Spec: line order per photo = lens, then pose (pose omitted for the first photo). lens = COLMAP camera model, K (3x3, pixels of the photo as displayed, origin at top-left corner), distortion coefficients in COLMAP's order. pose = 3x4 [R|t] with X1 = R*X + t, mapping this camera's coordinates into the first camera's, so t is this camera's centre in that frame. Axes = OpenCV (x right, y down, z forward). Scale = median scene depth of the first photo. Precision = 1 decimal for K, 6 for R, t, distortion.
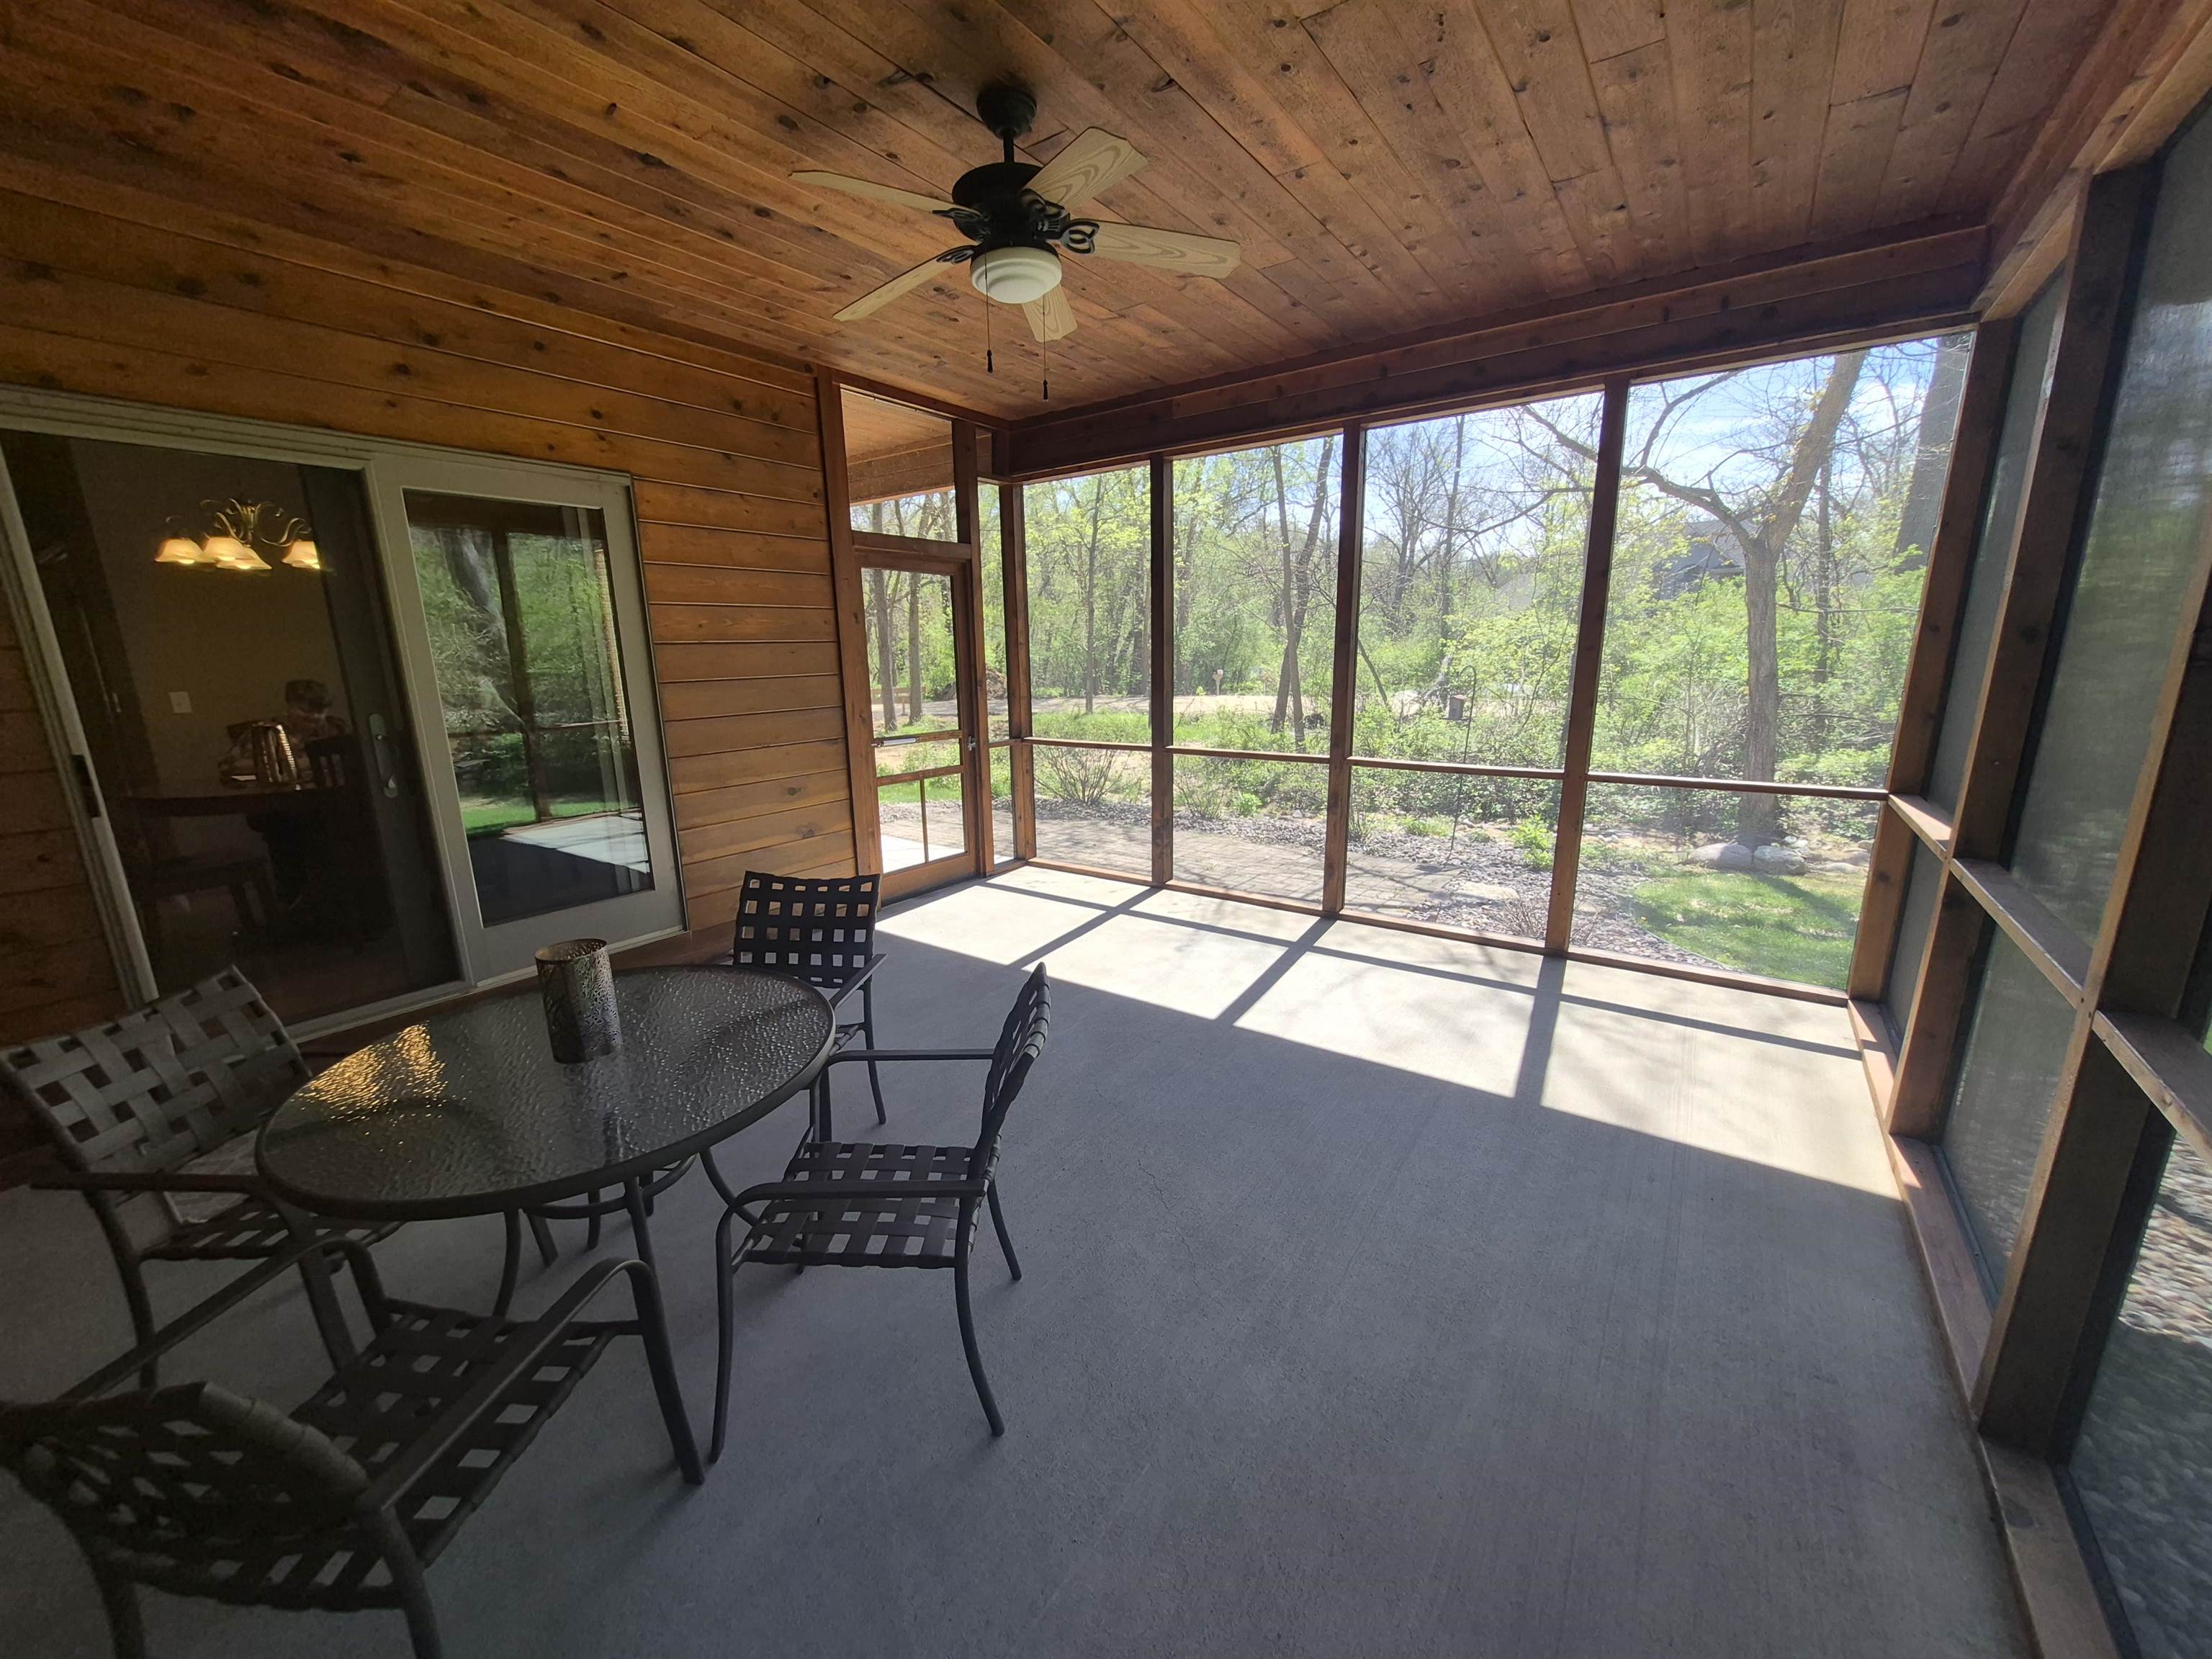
lens RADIAL K [[867.9, 0, 1101.1], [0, 867.9, 841.0], [0, 0, 1]] dist [0.005945, 0.000228]
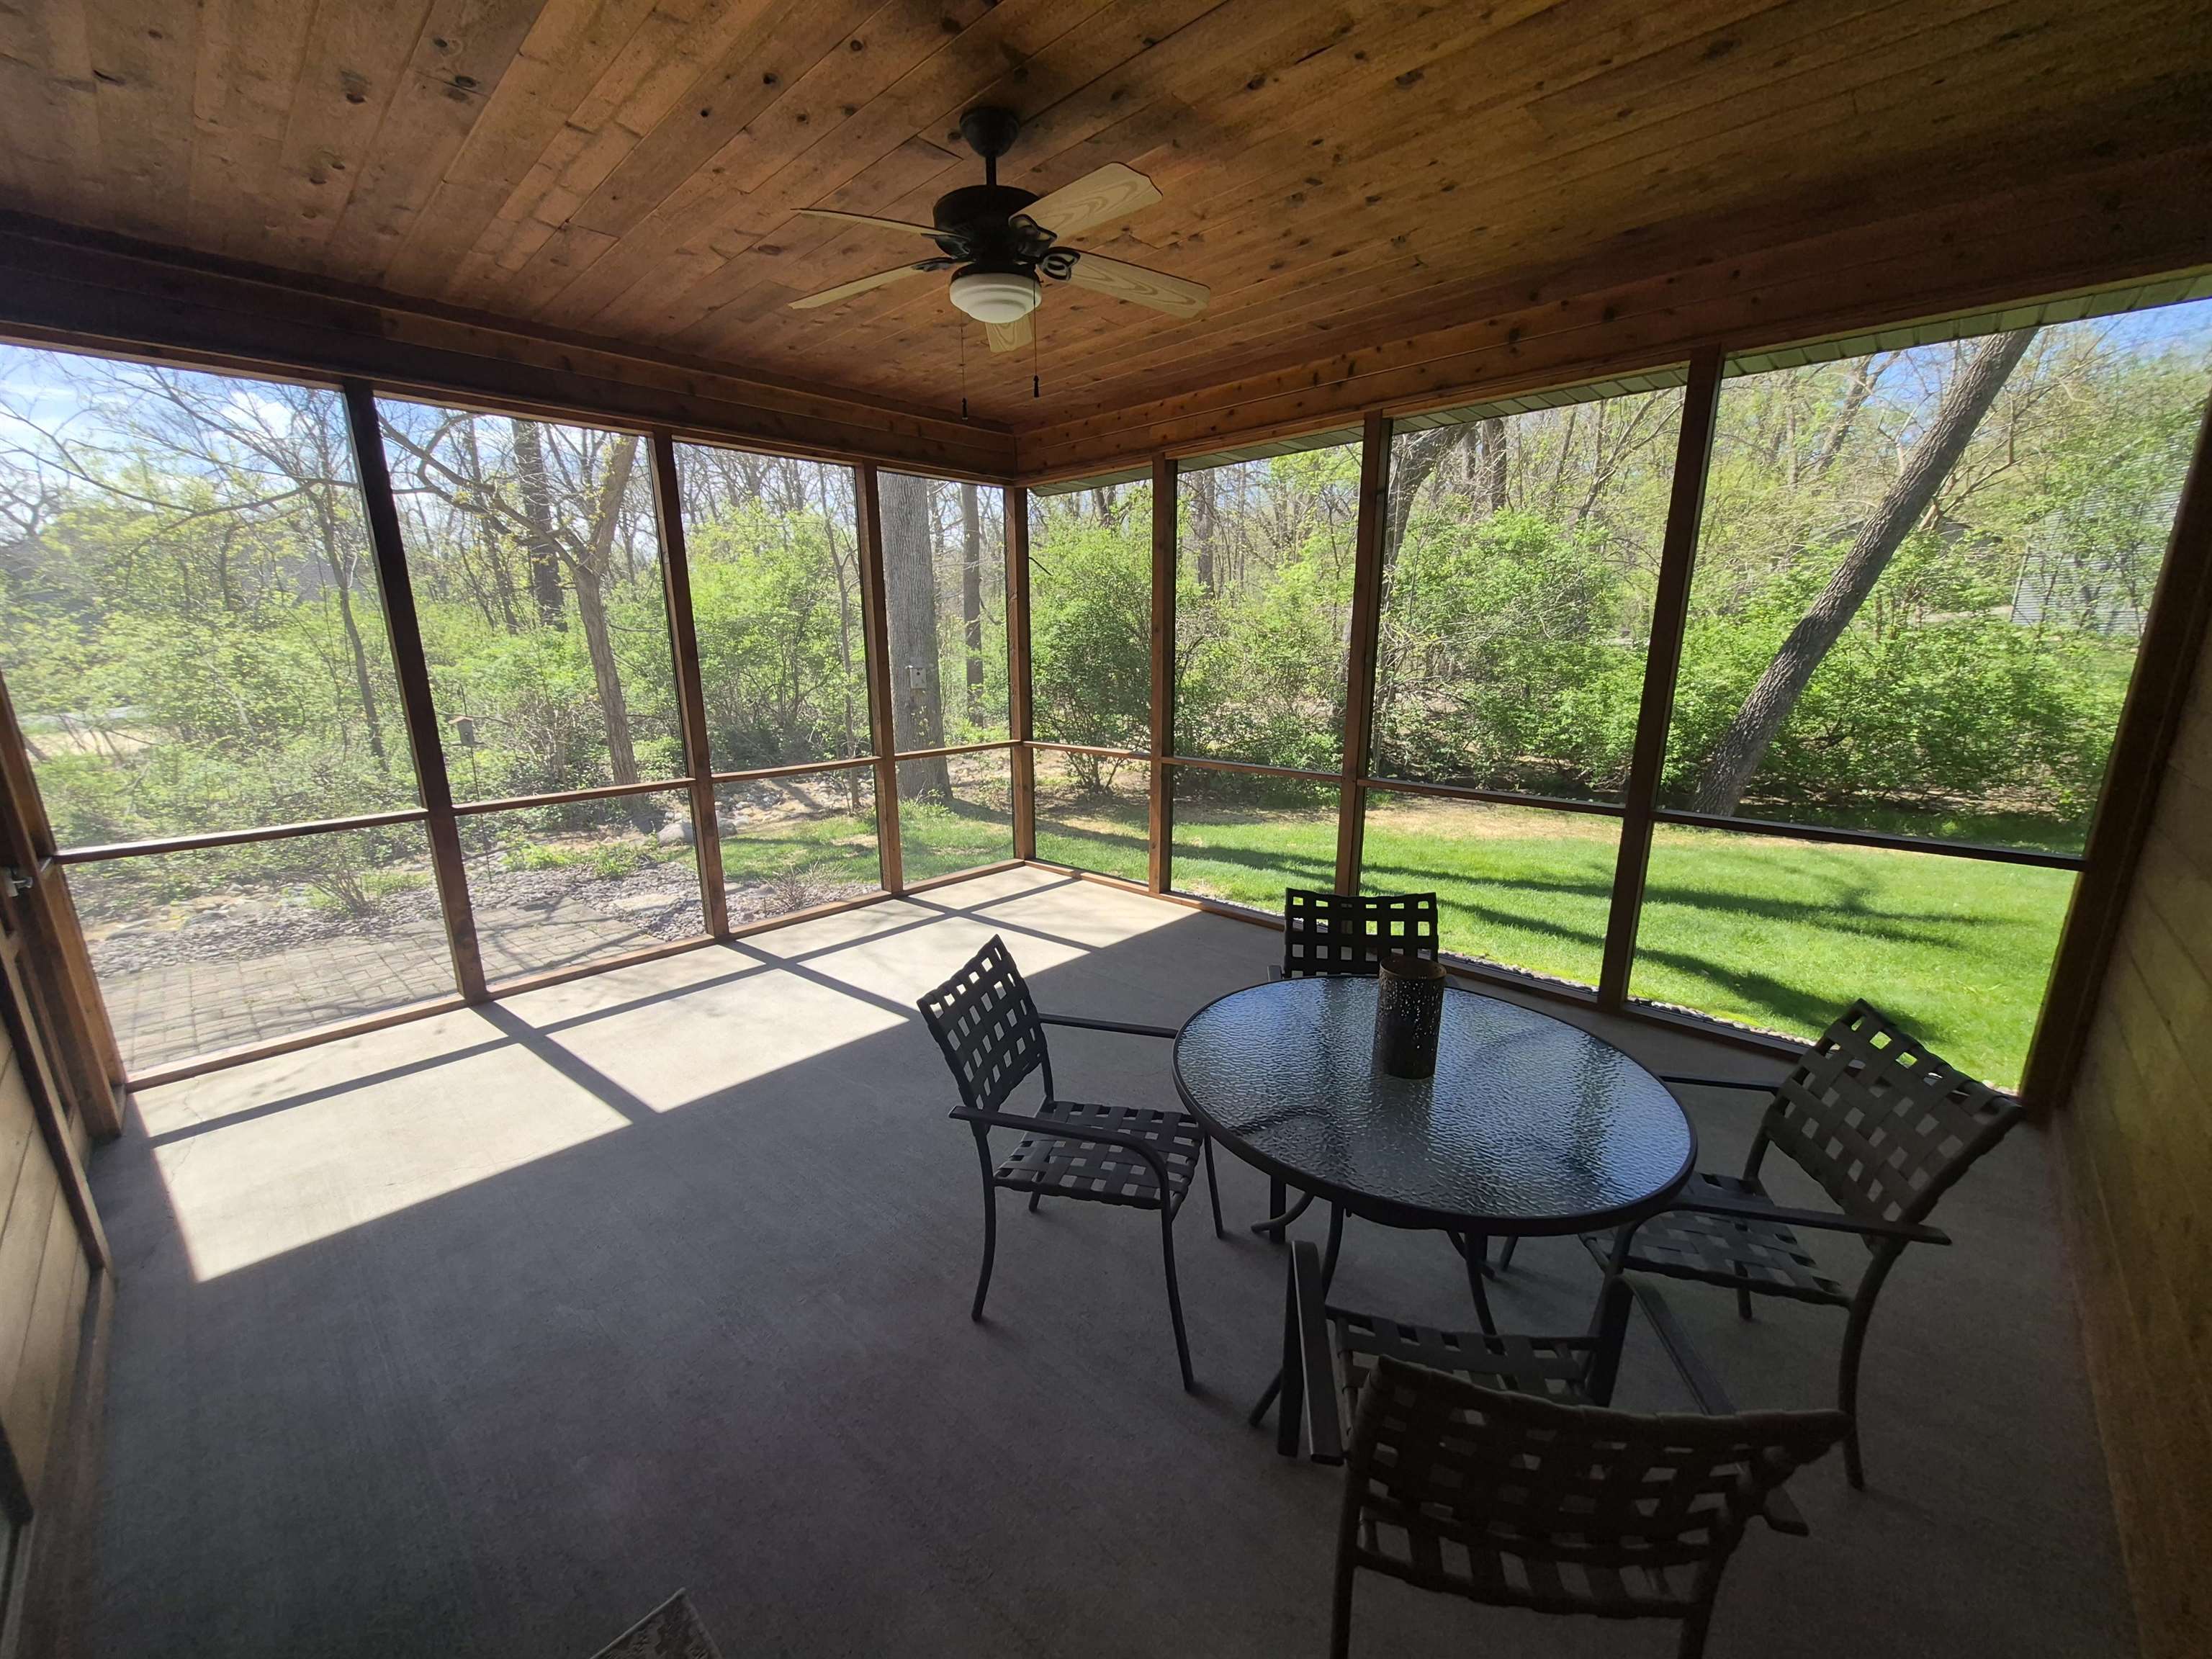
lens RADIAL K [[867.9, 0, 1057.8], [0, 867.9, 858.4], [0, 0, 1]] dist [0.005945, 0.000228]
pose [[0.165130, -0.231764, 0.958654, -0.615117], [0.223800, 0.955448, 0.192438, -0.109570], [-0.960544, 0.182770, 0.209642, 0.432828]]
